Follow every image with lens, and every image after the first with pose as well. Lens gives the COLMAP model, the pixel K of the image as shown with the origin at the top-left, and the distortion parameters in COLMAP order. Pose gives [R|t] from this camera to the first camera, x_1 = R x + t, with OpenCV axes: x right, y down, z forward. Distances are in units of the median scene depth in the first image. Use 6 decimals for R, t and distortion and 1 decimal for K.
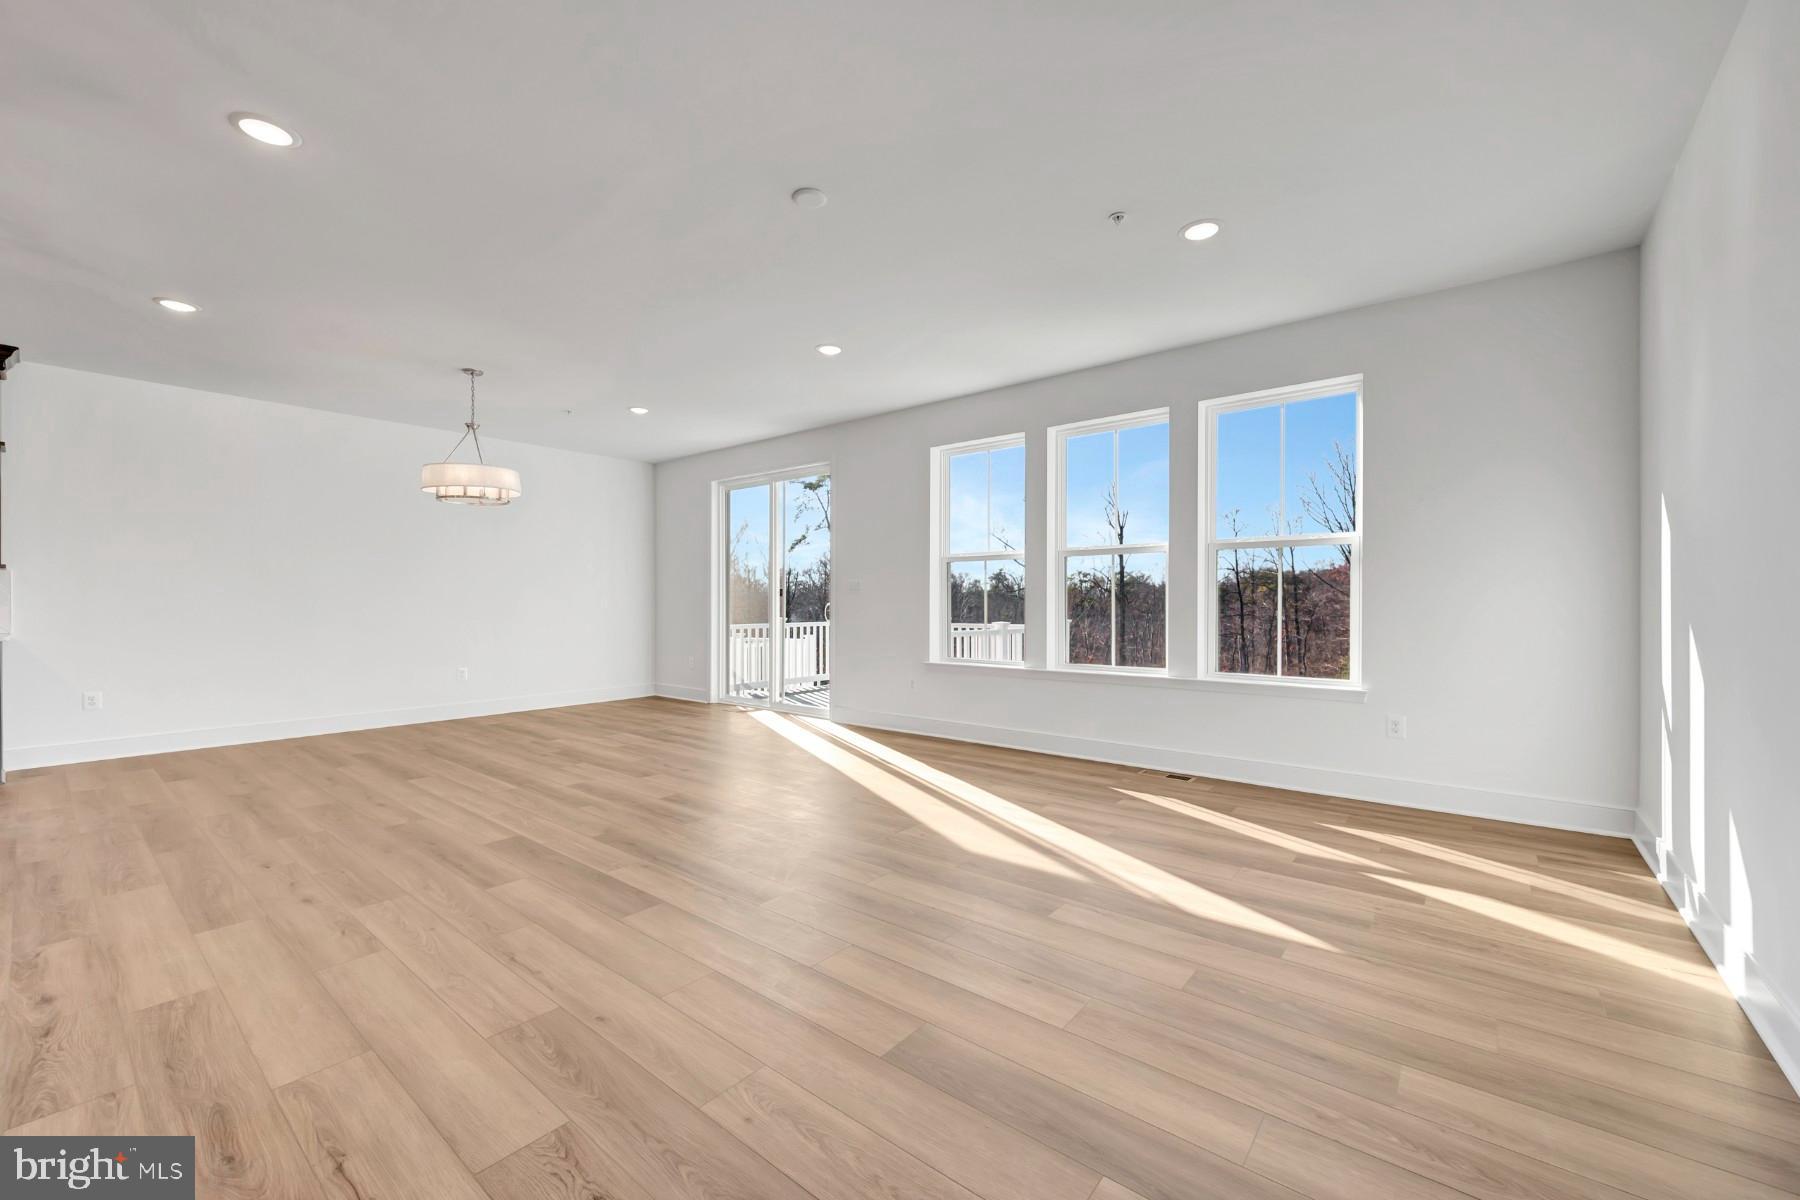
lens RADIAL K [[709.4, 0, 903.1], [0, 709.4, 611.8], [0, 0, 1]] dist [0.003104, 0.000474]
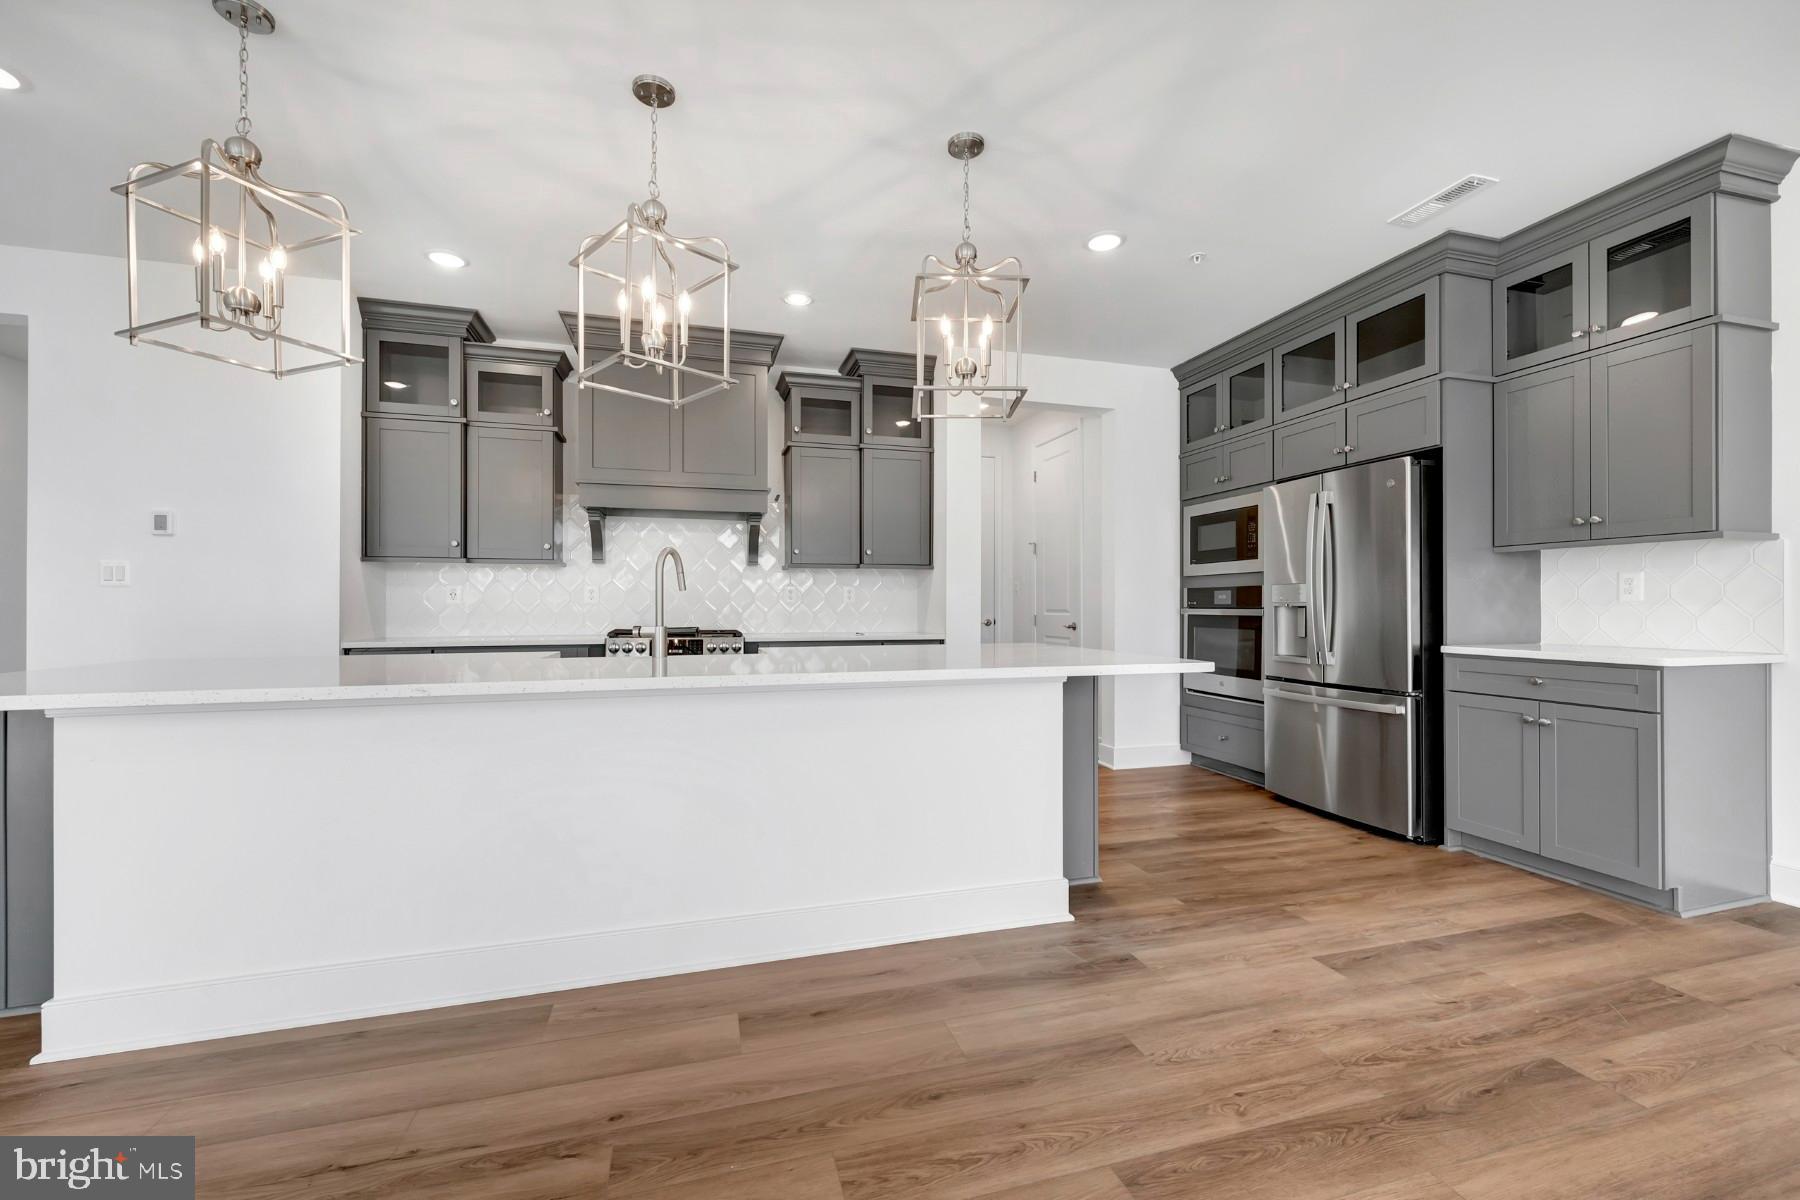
lens RADIAL K [[730.5, 0, 903.4], [0, 730.5, 607.0], [0, 0, 1]] dist [-0.000145, -0.000113]
pose [[-0.568352, 0.004521, -0.822773, -0.722437], [-0.005433, 0.999942, 0.009247, -0.010947], [0.822767, 0.009726, -0.568295, 1.360761]]
